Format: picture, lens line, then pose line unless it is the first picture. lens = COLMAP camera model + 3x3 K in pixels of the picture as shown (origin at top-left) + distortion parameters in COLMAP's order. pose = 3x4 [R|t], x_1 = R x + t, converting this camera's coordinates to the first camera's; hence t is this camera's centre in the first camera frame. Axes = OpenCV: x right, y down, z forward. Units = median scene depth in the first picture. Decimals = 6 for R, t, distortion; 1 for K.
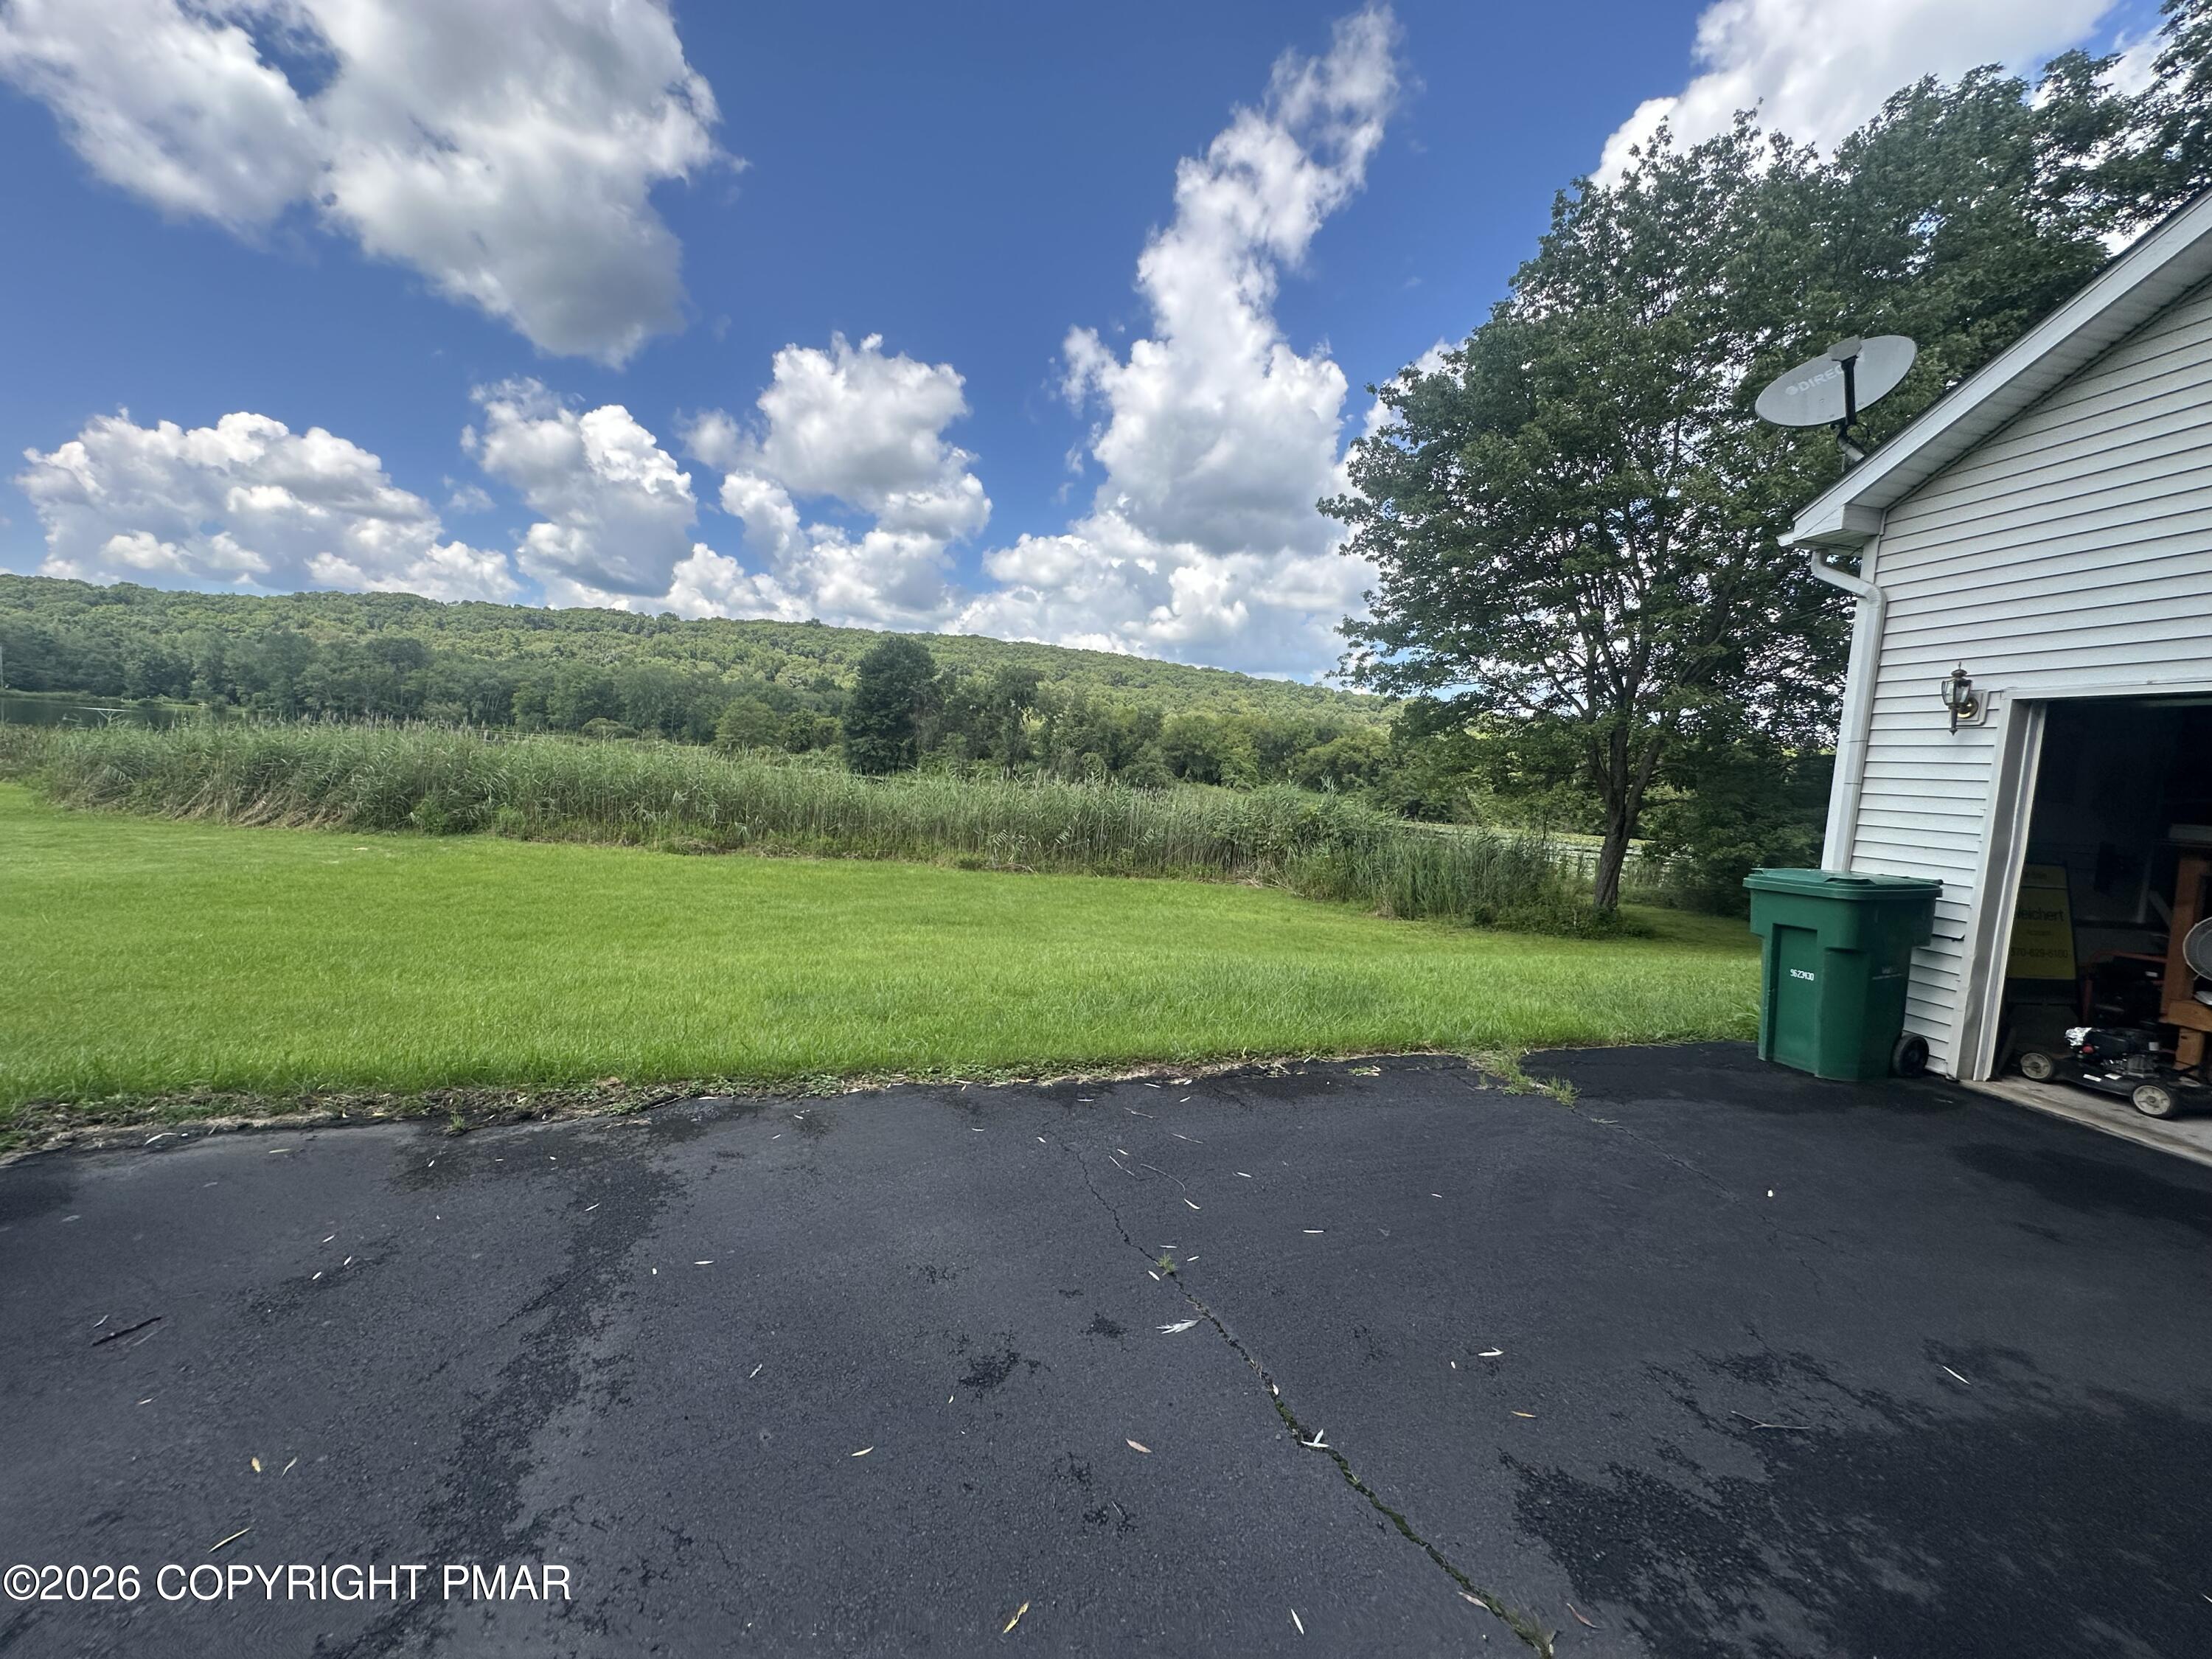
lens RADIAL K [[886.7, 0, 1106.0], [0, 886.7, 829.5], [0, 0, 1]] dist [-0.003480, 0.000290]
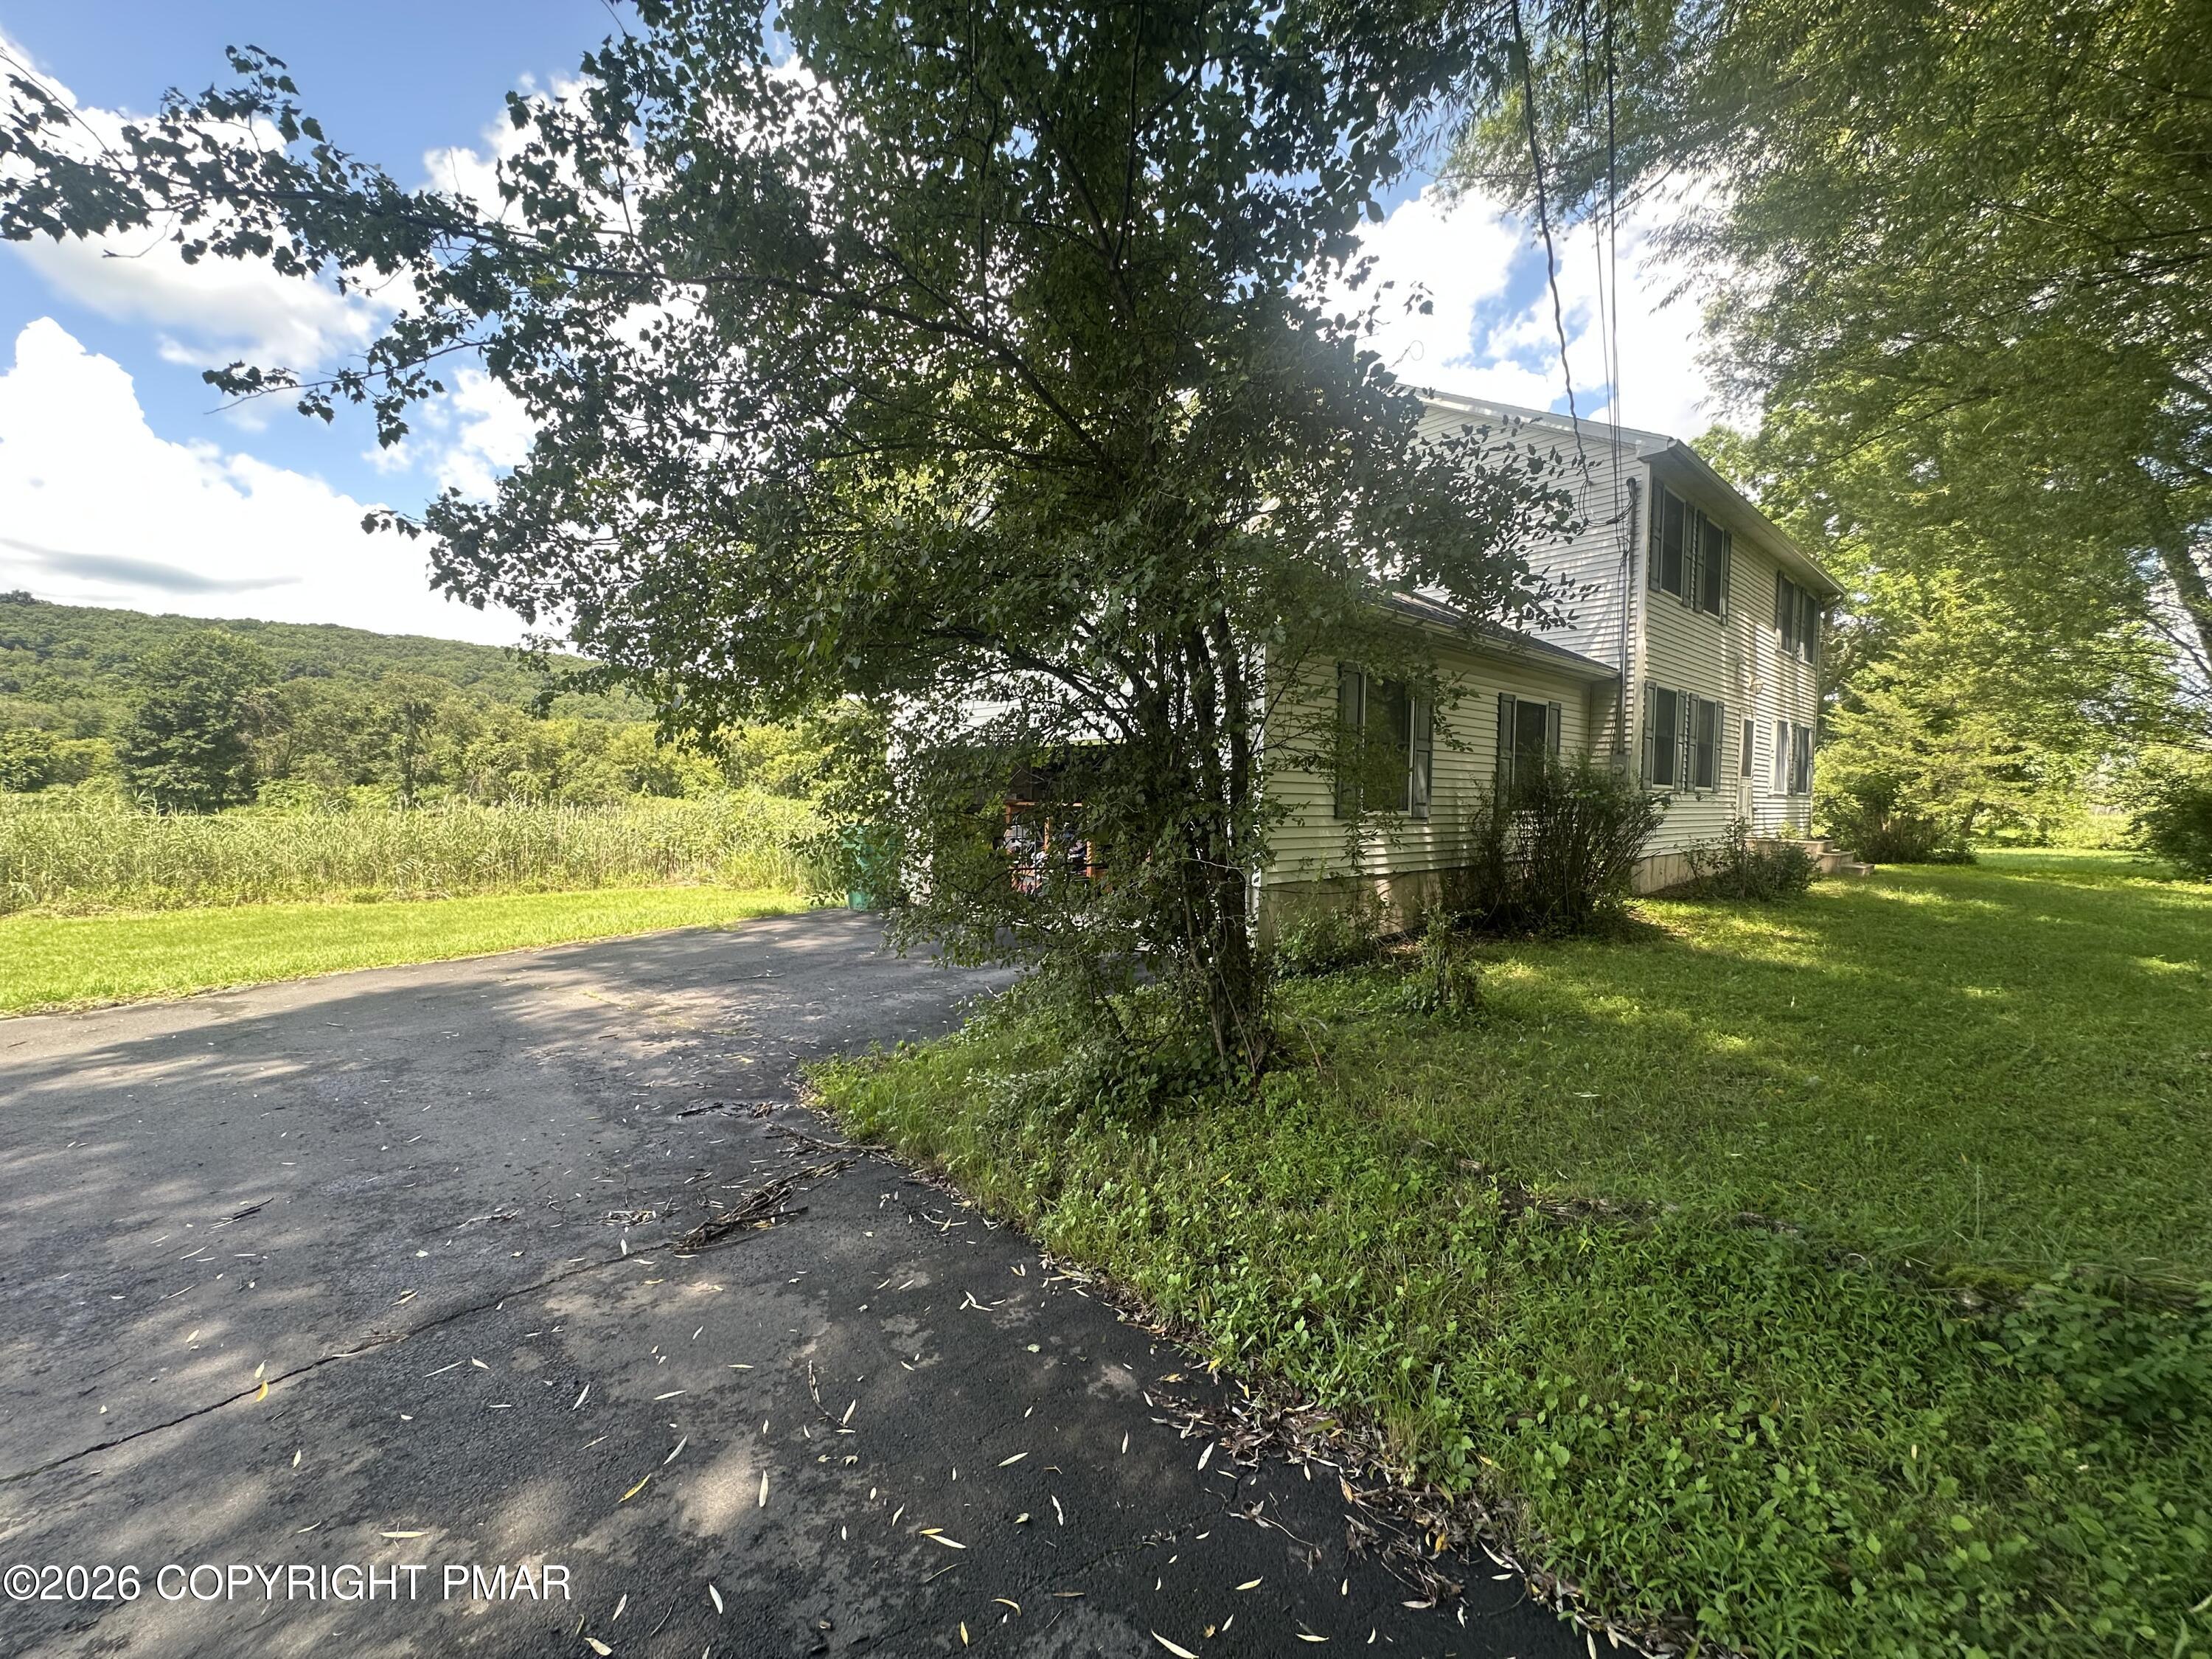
lens RADIAL K [[886.7, 0, 1106.0], [0, 886.7, 829.5], [0, 0, 1]] dist [-0.003480, 0.000290]
pose [[0.845007, -0.084517, 0.528035, 0.019938], [0.086280, 0.996042, 0.021354, 0.011271], [-0.527750, 0.027514, 0.848954, -0.209122]]
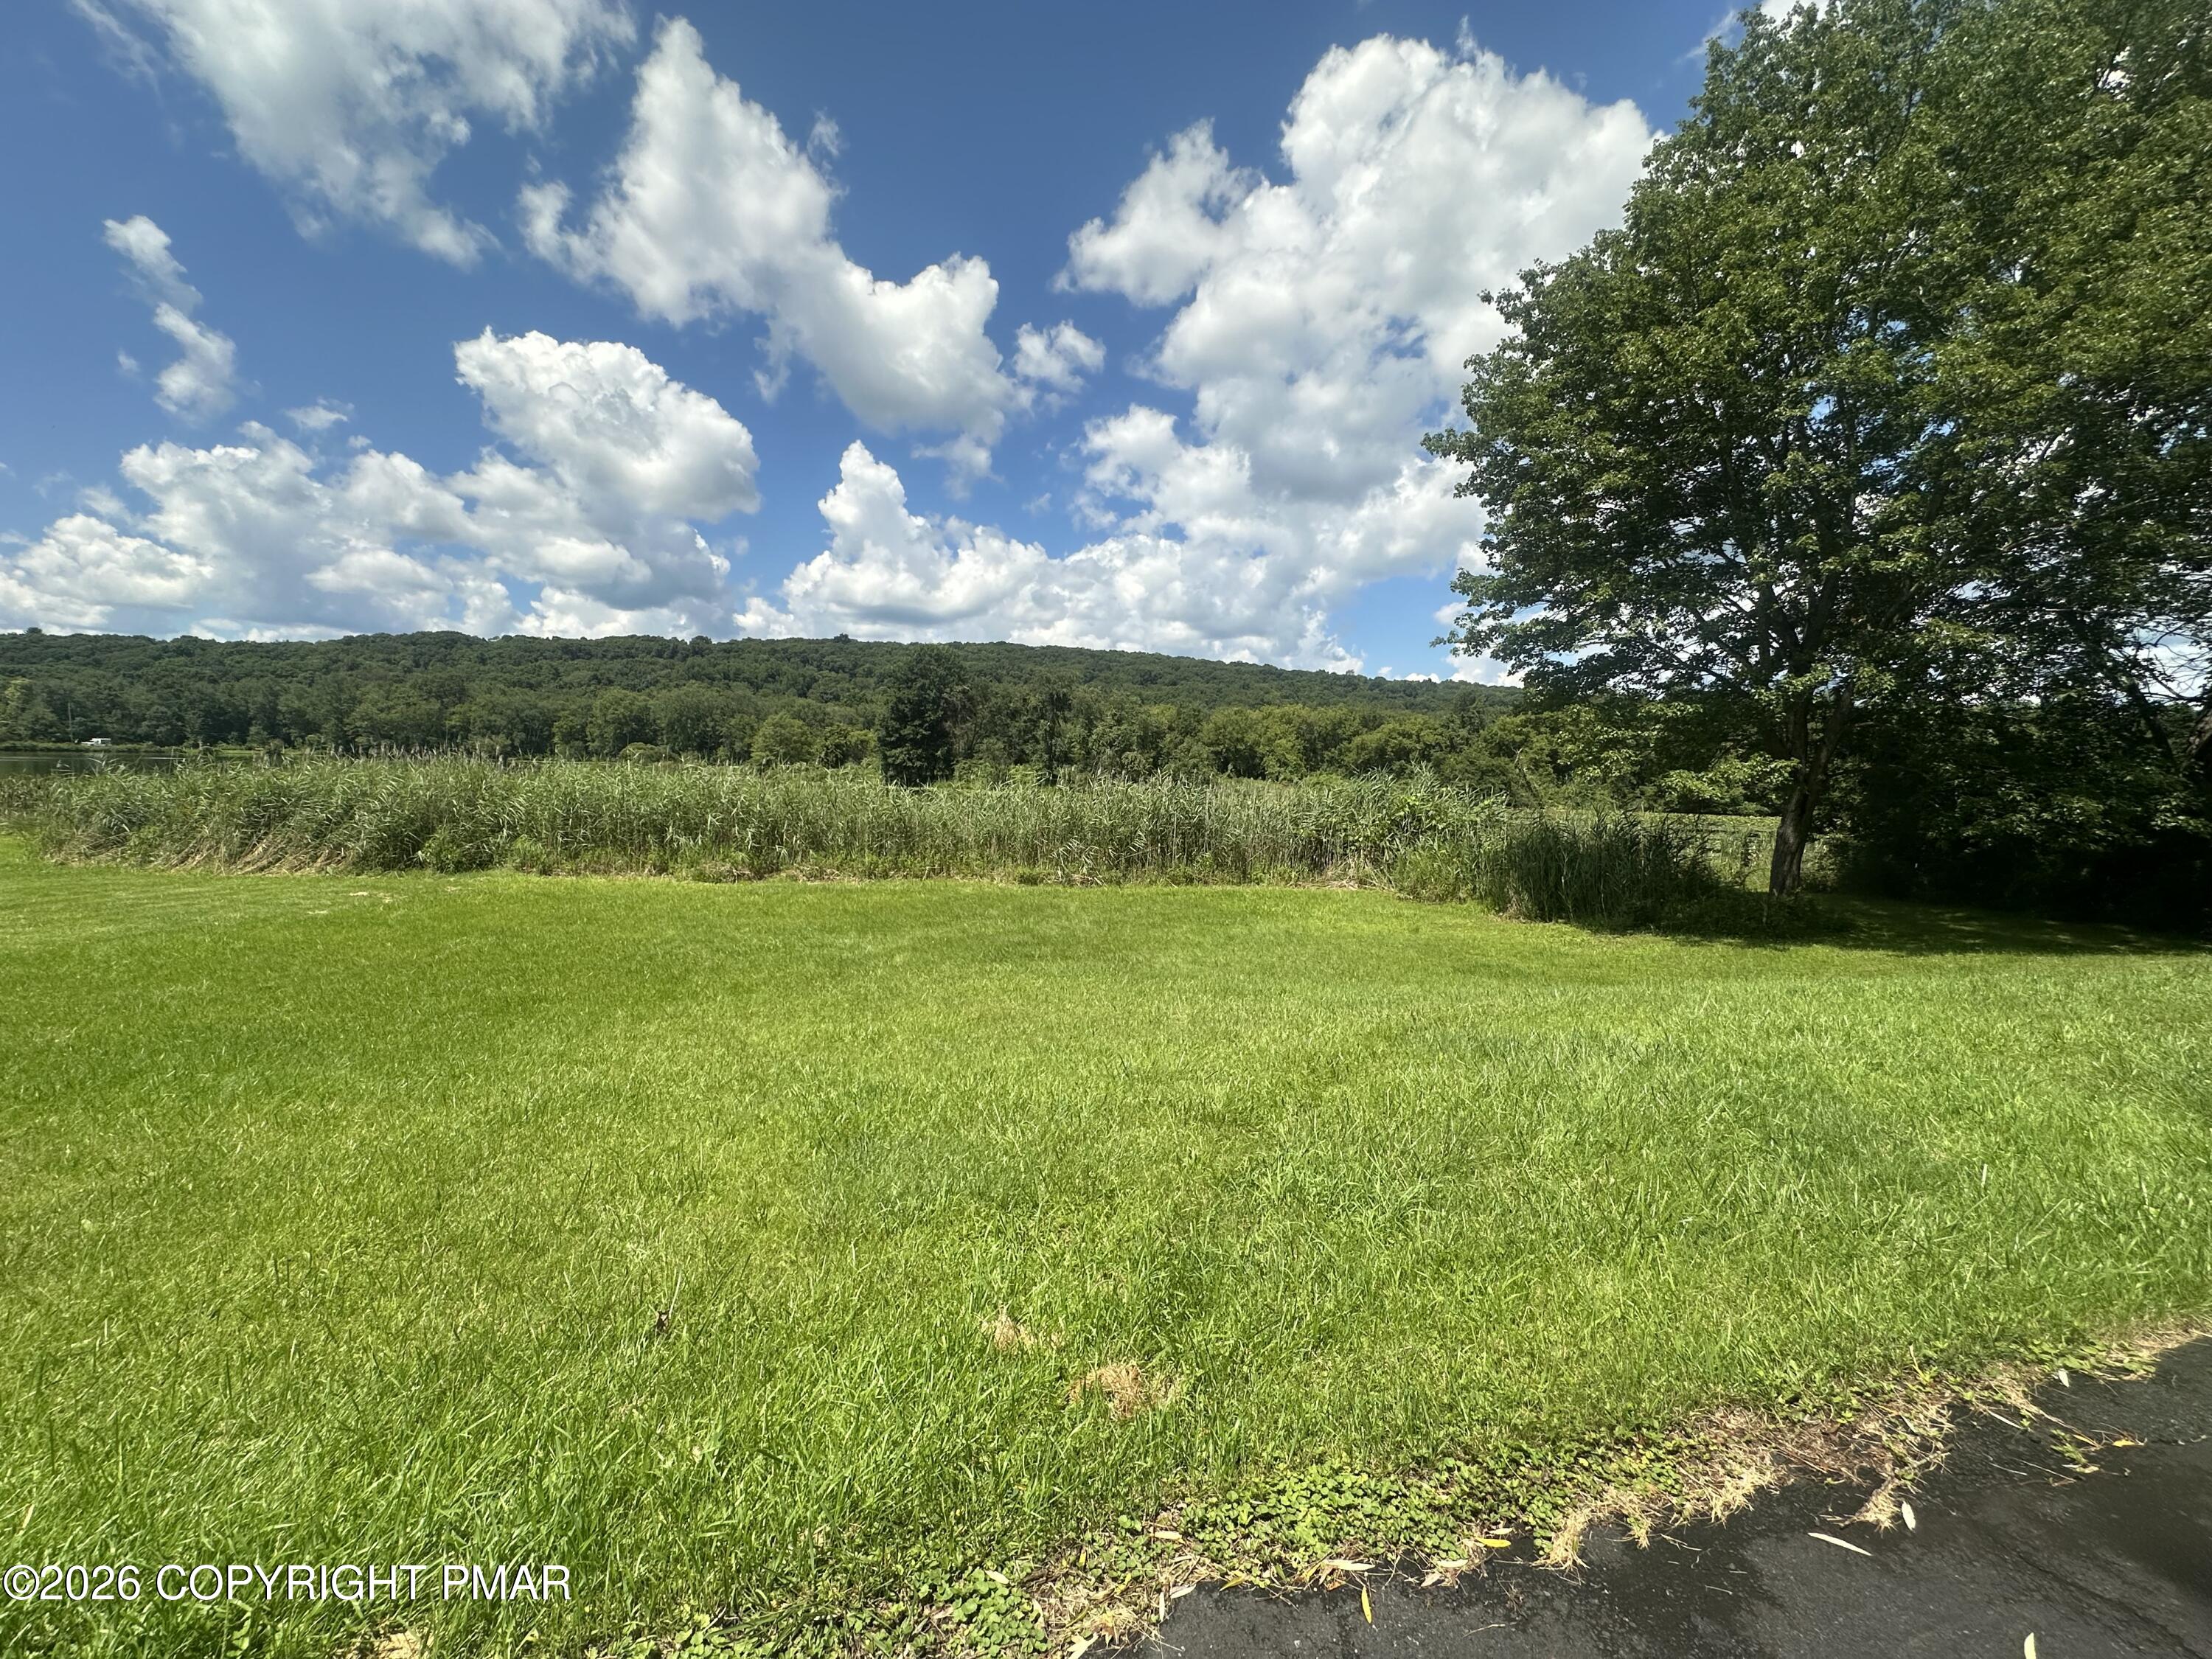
lens RADIAL K [[886.7, 0, 1106.0], [0, 886.7, 829.5], [0, 0, 1]] dist [-0.003480, 0.000290]
pose [[0.998151, -0.046686, -0.038932, -0.034219], [0.046649, 0.998910, -0.001849, -0.004357], [0.038976, 0.000029, 0.999240, 0.091359]]
